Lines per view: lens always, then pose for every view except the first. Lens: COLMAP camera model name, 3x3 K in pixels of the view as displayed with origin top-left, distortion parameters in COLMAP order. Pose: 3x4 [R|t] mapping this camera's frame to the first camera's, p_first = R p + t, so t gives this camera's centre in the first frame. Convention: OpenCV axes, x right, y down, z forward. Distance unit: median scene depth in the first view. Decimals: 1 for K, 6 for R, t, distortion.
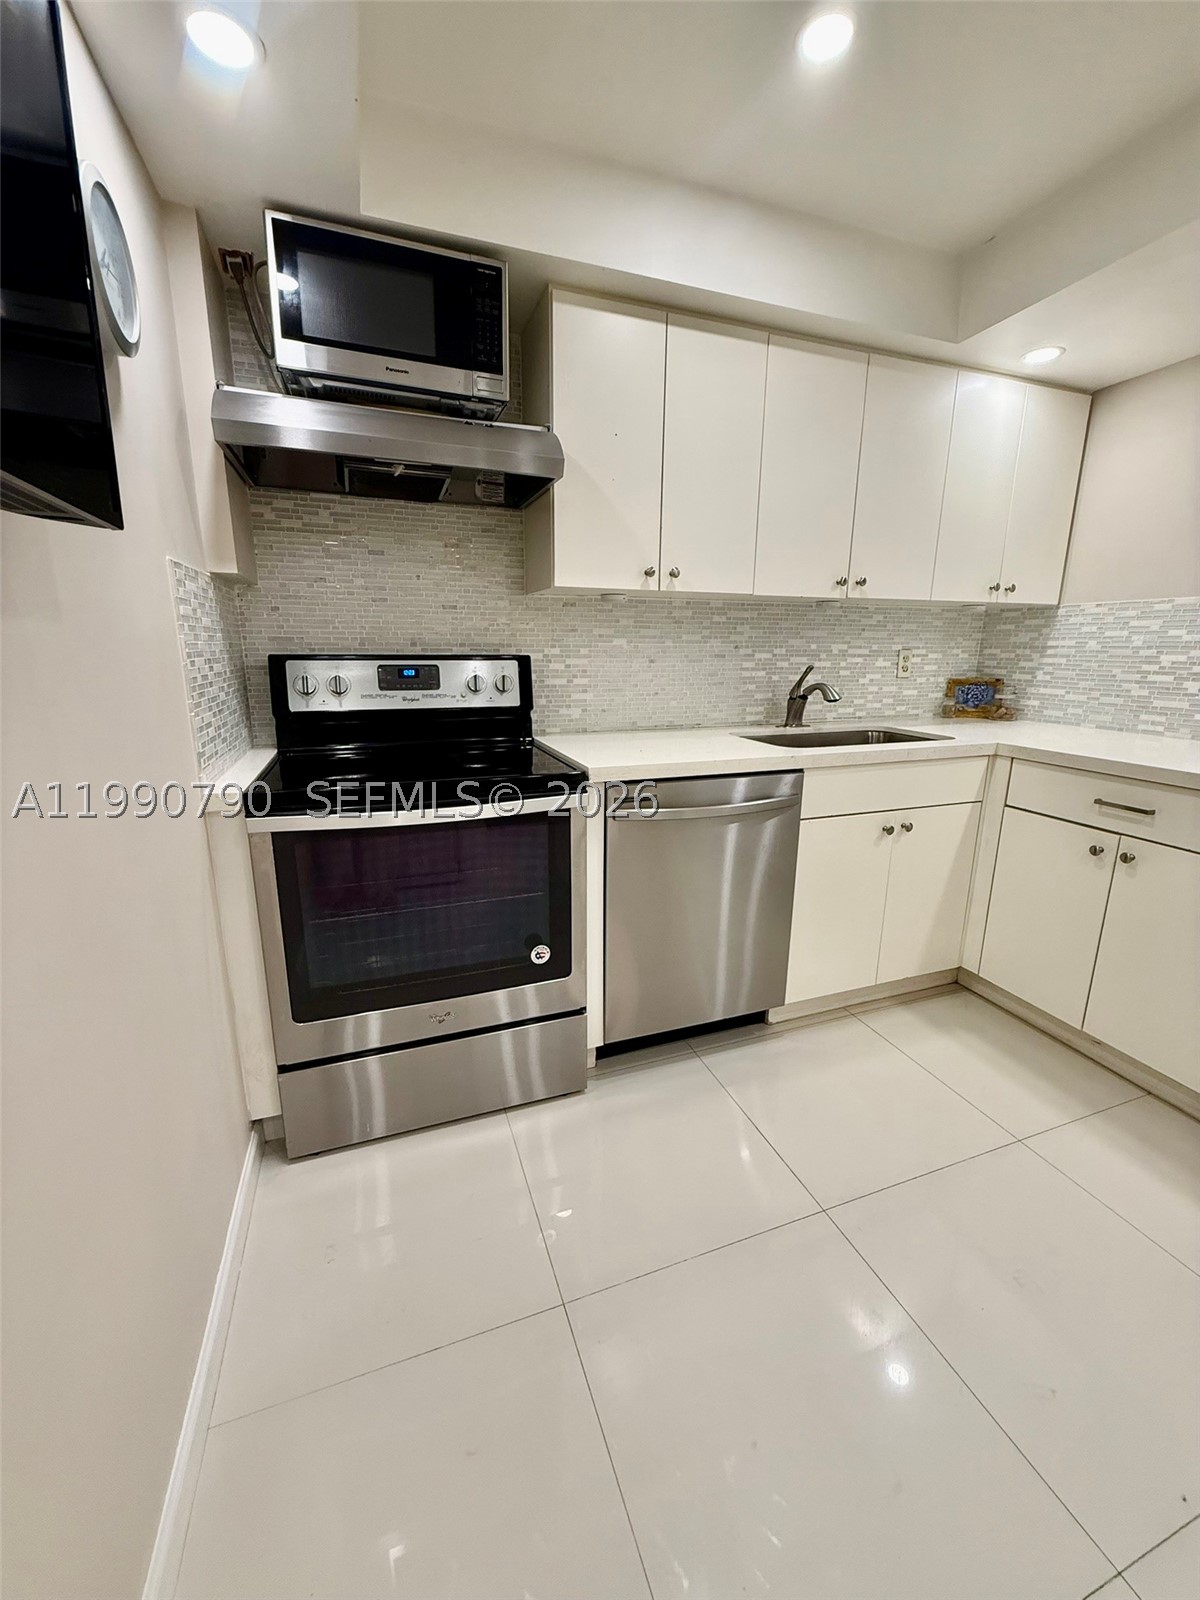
lens RADIAL K [[634.6, 0, 605.6], [0, 634.6, 798.0], [0, 0, 1]] dist [-0.001709, 0.000692]
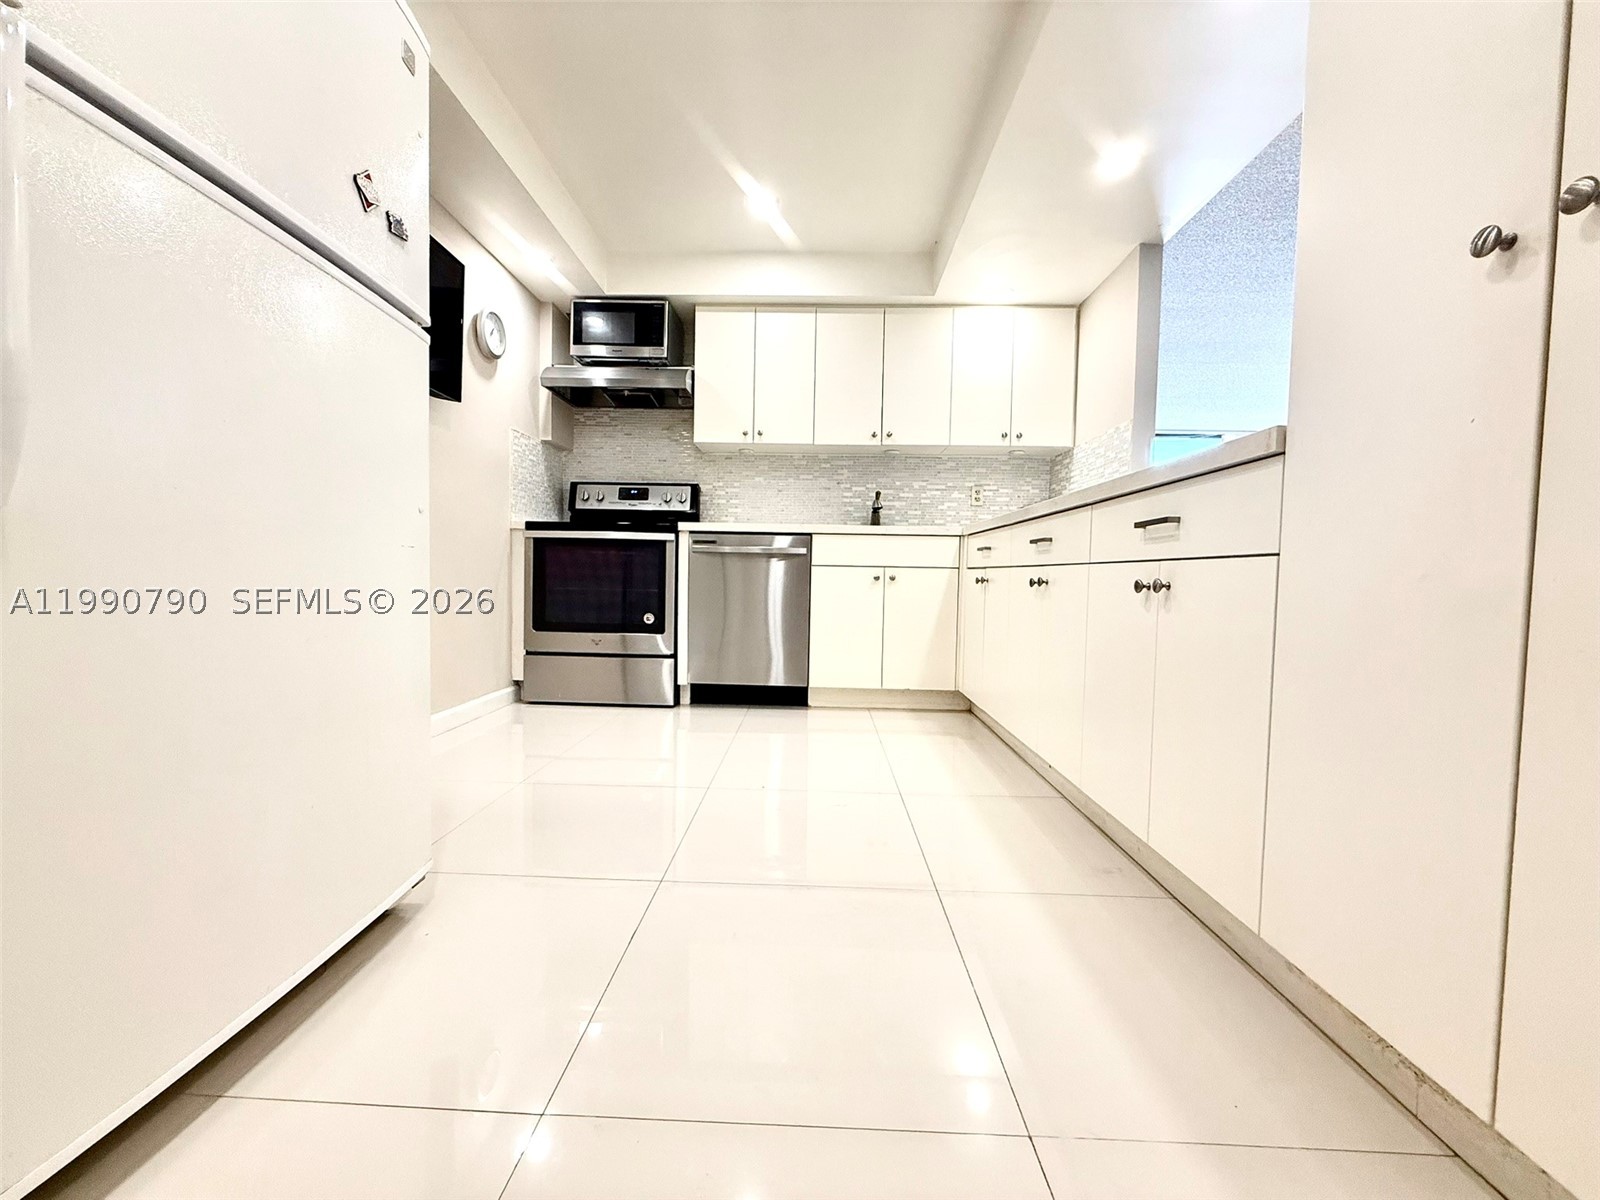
lens RADIAL K [[634.6, 0, 792.7], [0, 634.6, 597.5], [0, 0, 1]] dist [-0.001709, 0.000692]
pose [[0.927438, 0.027199, -0.372988, 0.868205], [-0.100579, 0.978746, -0.178719, 0.414962], [0.360199, 0.203265, 0.910461, -0.517495]]
